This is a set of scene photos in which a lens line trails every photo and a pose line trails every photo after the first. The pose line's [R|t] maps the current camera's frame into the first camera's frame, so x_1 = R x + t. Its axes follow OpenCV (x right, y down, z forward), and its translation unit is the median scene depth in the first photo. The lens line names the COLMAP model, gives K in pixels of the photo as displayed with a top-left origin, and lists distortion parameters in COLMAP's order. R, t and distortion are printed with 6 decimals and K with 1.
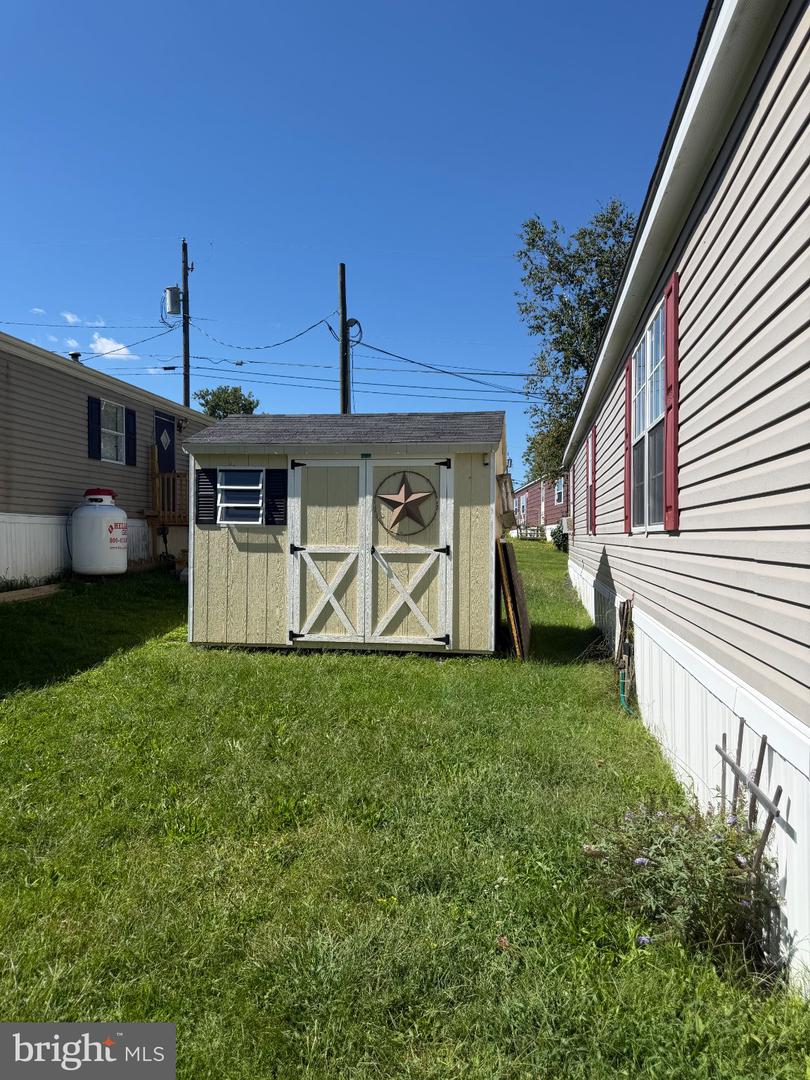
lens RADIAL K [[756.4, 0, 408.2], [0, 756.4, 537.8], [0, 0, 1]] dist [0.041401, -0.048806]
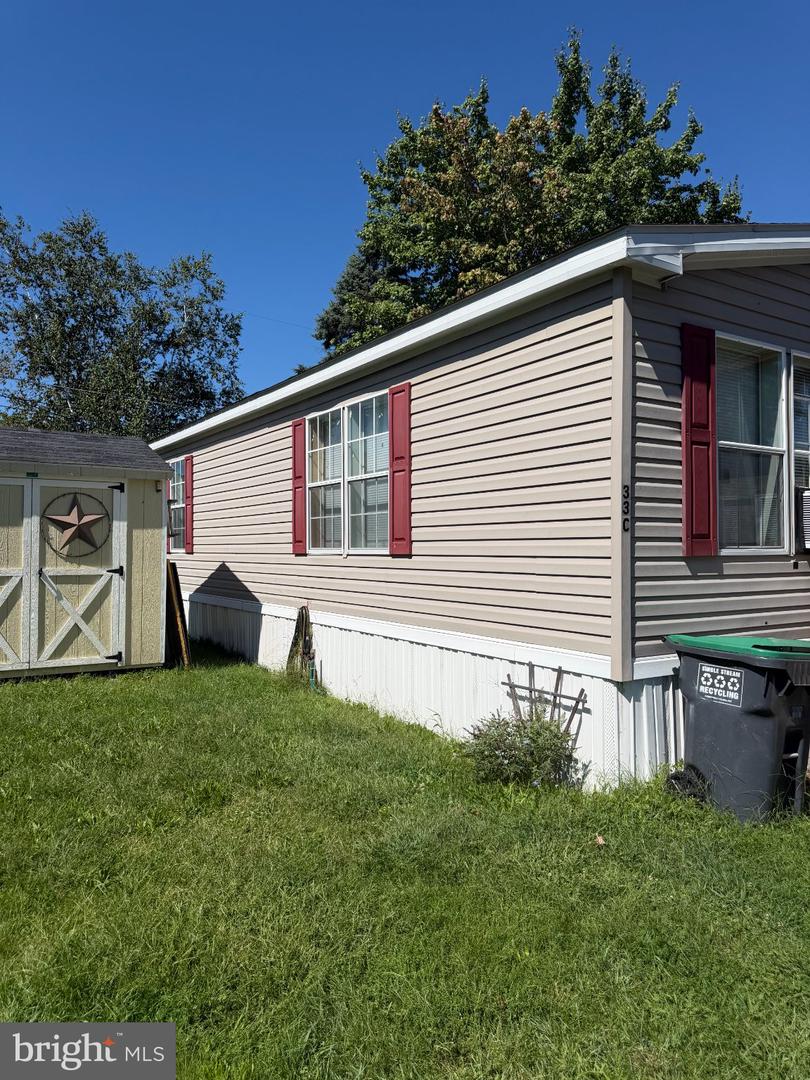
lens RADIAL K [[756.4, 0, 396.0], [0, 756.4, 534.8], [0, 0, 1]] dist [0.041401, -0.048806]
pose [[0.742441, 0.008172, 0.669862, -0.364909], [0.004623, 0.999839, -0.017321, -0.013010], [-0.669896, 0.015956, 0.742283, -0.032689]]
